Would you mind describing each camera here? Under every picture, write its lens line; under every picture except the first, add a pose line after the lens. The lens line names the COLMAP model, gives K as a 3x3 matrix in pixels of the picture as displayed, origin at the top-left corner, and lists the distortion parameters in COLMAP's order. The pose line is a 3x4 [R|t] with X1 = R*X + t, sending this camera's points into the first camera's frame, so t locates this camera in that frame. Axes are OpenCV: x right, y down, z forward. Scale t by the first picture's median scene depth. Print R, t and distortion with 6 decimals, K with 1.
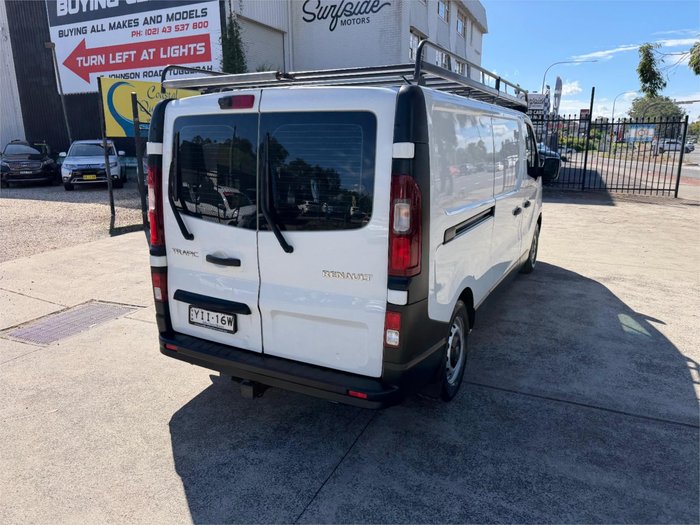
lens RADIAL K [[496.6, 0, 330.3], [0, 496.6, 259.4], [0, 0, 1]] dist [0.025024, -0.034931]
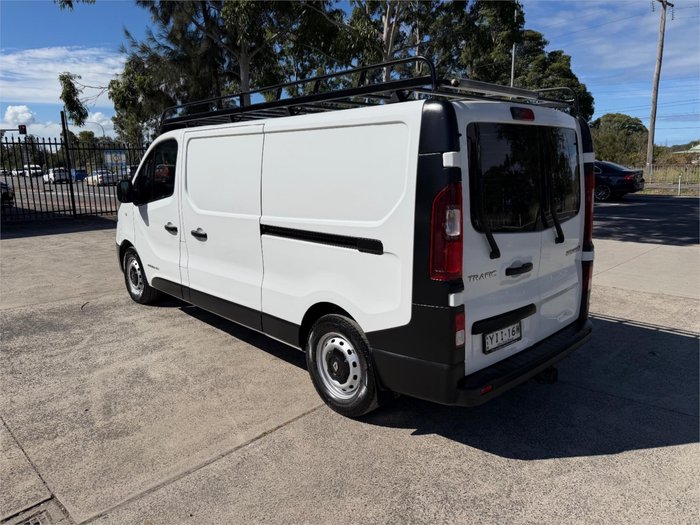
lens RADIAL K [[502.7, 0, 346.3], [0, 502.7, 264.7], [0, 0, 1]] dist [0.017997, -0.028074]
pose [[0.305501, -0.183417, 0.934359, -1.069461], [0.227476, 0.966918, 0.115432, -0.170186], [-0.924621, 0.177280, 0.337118, 0.823881]]
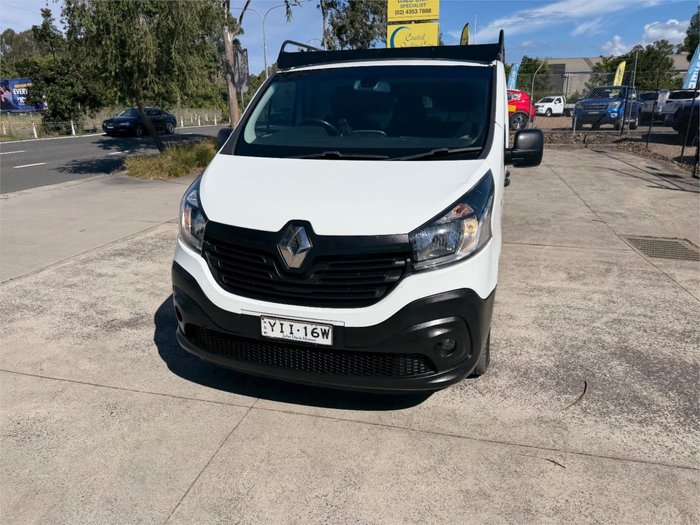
lens RADIAL K [[500.4, 0, 347.0], [0, 500.4, 252.6], [0, 0, 1]] dist [0.021111, -0.031118]
pose [[-0.975672, 0.079563, -0.204291, 0.703219], [-0.031005, 0.872385, 0.487836, -0.627942], [0.217034, 0.482301, -0.848694, 2.700988]]
